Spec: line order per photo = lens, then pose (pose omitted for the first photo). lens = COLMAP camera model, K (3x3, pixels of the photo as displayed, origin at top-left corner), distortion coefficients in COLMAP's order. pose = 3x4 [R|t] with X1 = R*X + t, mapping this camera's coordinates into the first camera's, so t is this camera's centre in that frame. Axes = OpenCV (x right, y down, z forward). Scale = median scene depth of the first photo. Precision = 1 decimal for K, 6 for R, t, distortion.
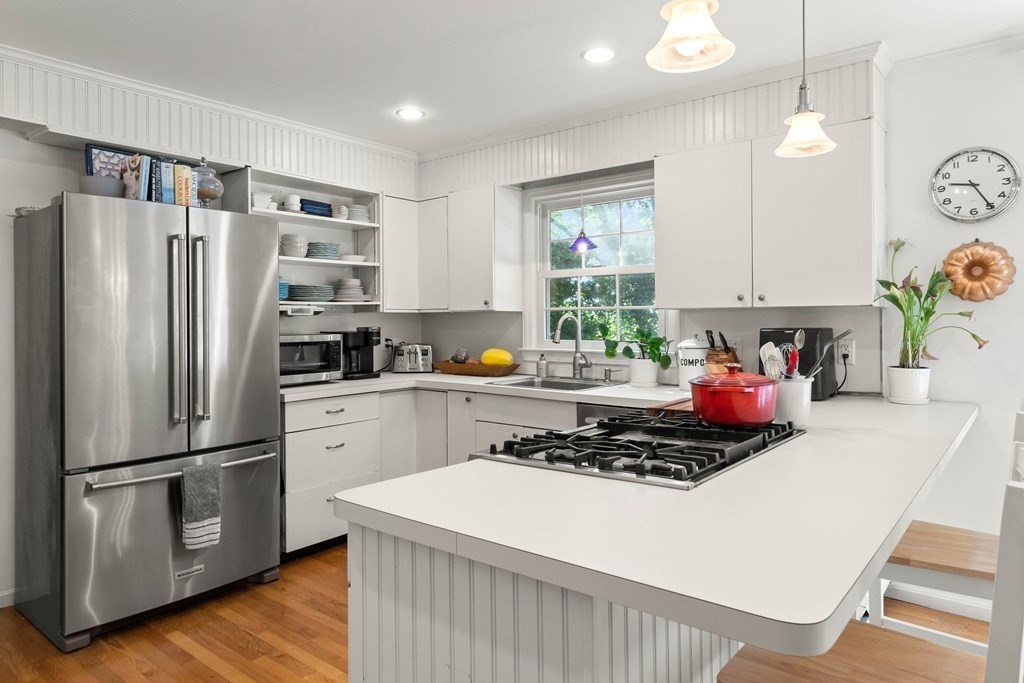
lens RADIAL K [[644.0, 0, 513.7], [0, 644.0, 316.8], [0, 0, 1]] dist [0.003540, 0.002210]
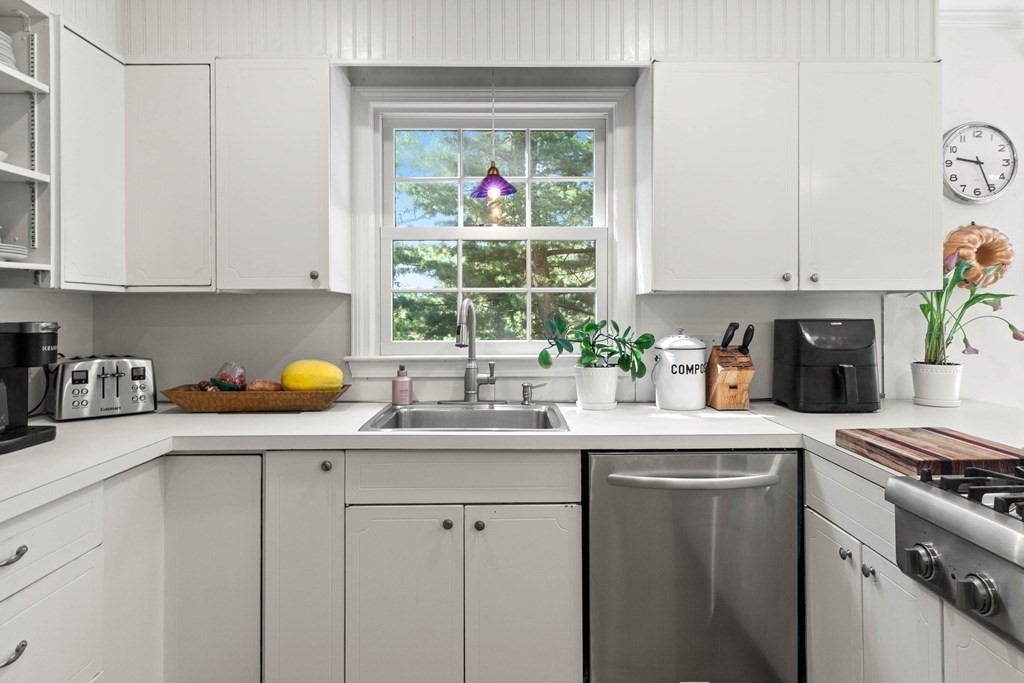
lens RADIAL K [[634.0, 0, 516.5], [0, 634.0, 310.7], [0, 0, 1]] dist [0.008423, 0.000800]
pose [[0.765470, 0.004292, 0.643458, -0.284489], [-0.004123, 0.999990, -0.001765, 0.008710], [-0.643459, -0.001302, 0.765480, 0.546520]]
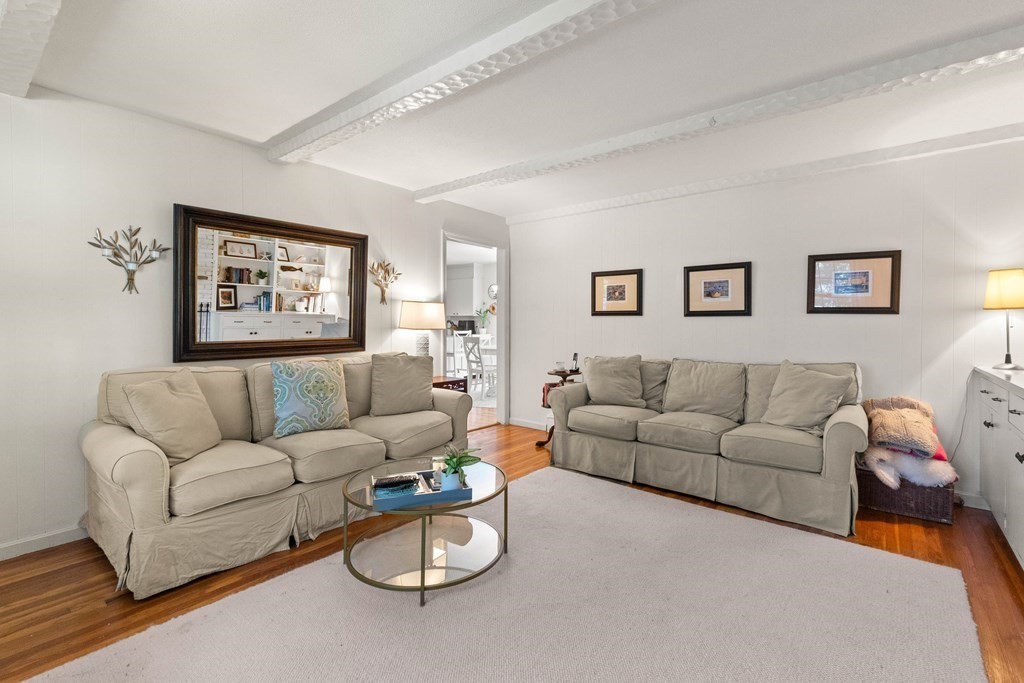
lens RADIAL K [[463.6, 0, 510.3], [0, 463.6, 315.0], [0, 0, 1]] dist [0.003270, 0.000378]
pose [[0.999915, 0.011557, -0.005975, 0.650956], [-0.011477, 0.999845, 0.013331, -0.055423], [0.006128, -0.013261, 0.999893, -1.967647]]
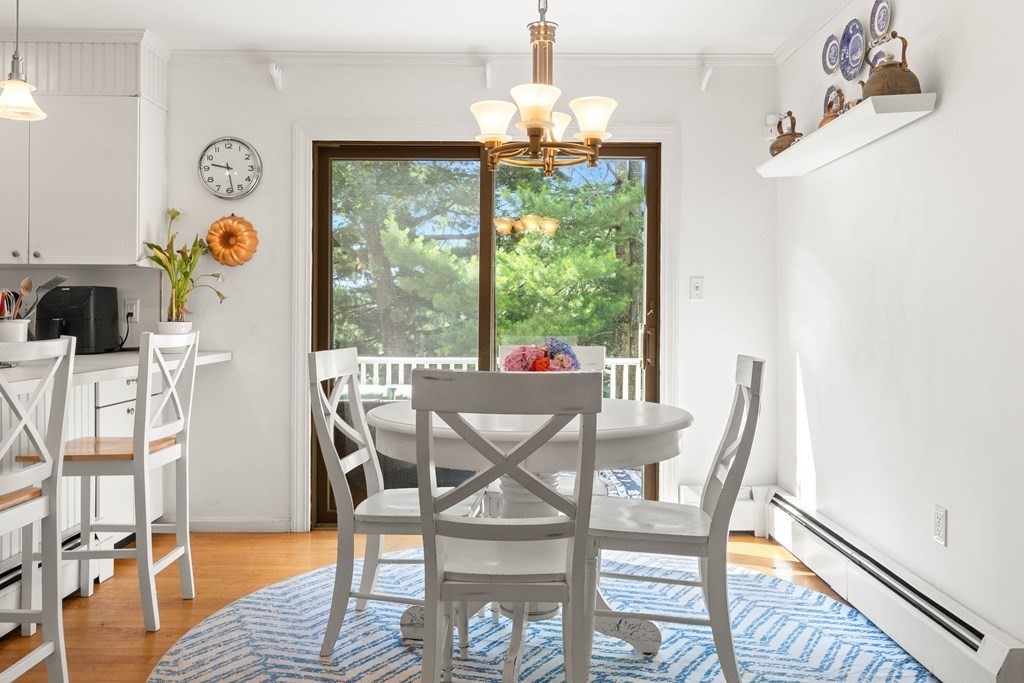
lens RADIAL K [[802.3, 0, 516.2], [0, 802.3, 313.1], [0, 0, 1]] dist [0.009537, 0.002598]
pose [[0.772012, 0.010772, 0.635516, 0.136398], [-0.011474, 0.999930, -0.003011, 0.046620], [-0.635504, -0.004968, 0.772082, -0.364212]]
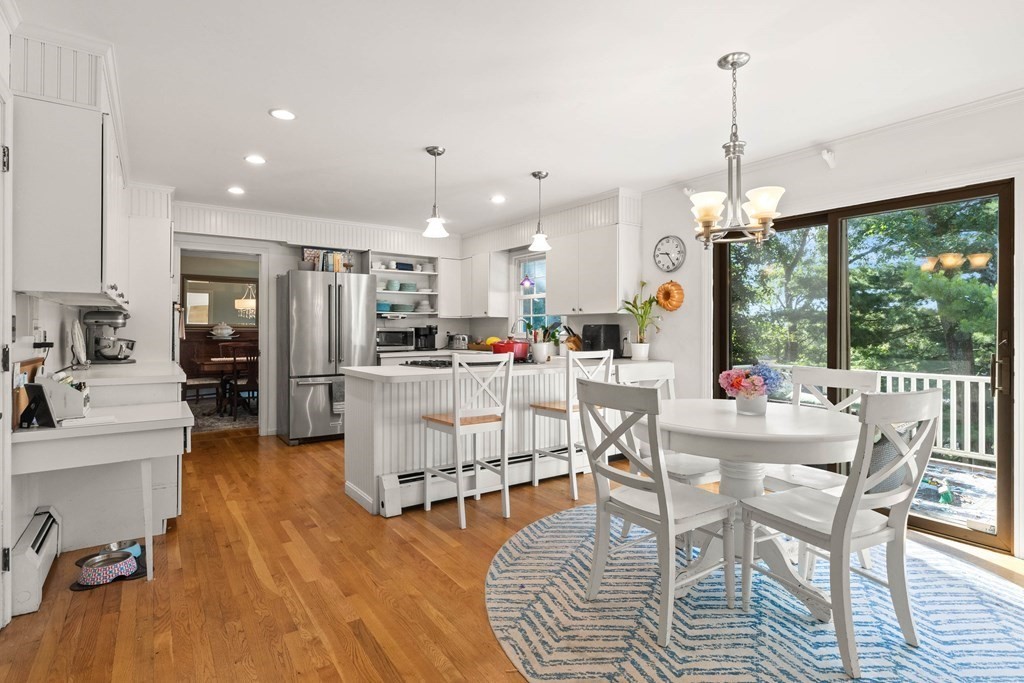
lens RADIAL K [[518.4, 0, 512.0], [0, 518.4, 329.8], [0, 0, 1]] dist [-0.000560, 0.000192]
pose [[0.961664, 0.007826, -0.274120, 0.518051], [-0.006263, 0.999959, 0.006577, 0.021001], [0.274160, -0.004608, 0.961673, -0.536968]]
